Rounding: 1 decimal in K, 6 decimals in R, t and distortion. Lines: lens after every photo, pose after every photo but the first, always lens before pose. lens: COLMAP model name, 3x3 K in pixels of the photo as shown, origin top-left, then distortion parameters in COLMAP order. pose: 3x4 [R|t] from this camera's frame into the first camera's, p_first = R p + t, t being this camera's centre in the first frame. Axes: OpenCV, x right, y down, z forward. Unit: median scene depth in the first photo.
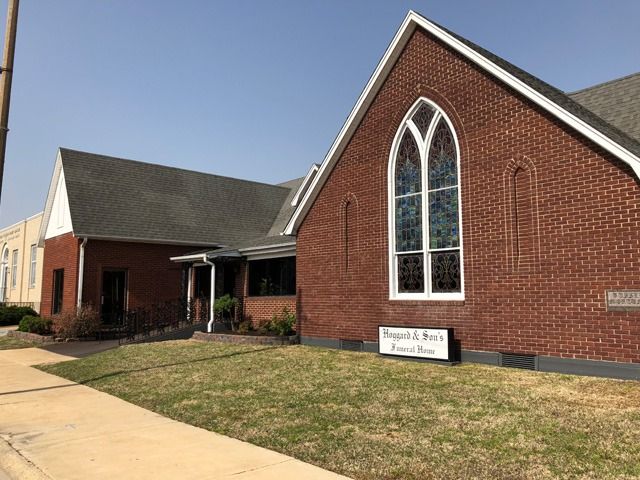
lens RADIAL K [[555.1, 0, 320.0], [0, 555.1, 240.0], [0, 0, 1]] dist [0.014107, -0.005374]
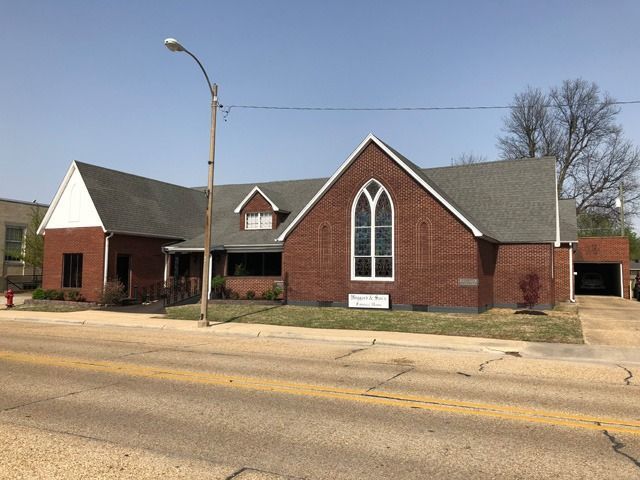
lens RADIAL K [[555.1, 0, 320.0], [0, 555.1, 240.0], [0, 0, 1]] dist [0.014107, -0.005374]
pose [[0.918173, 0.038258, 0.394328, -0.762662], [-0.055244, 0.997966, 0.031809, -0.090764], [-0.392309, -0.050991, 0.918419, -0.752600]]
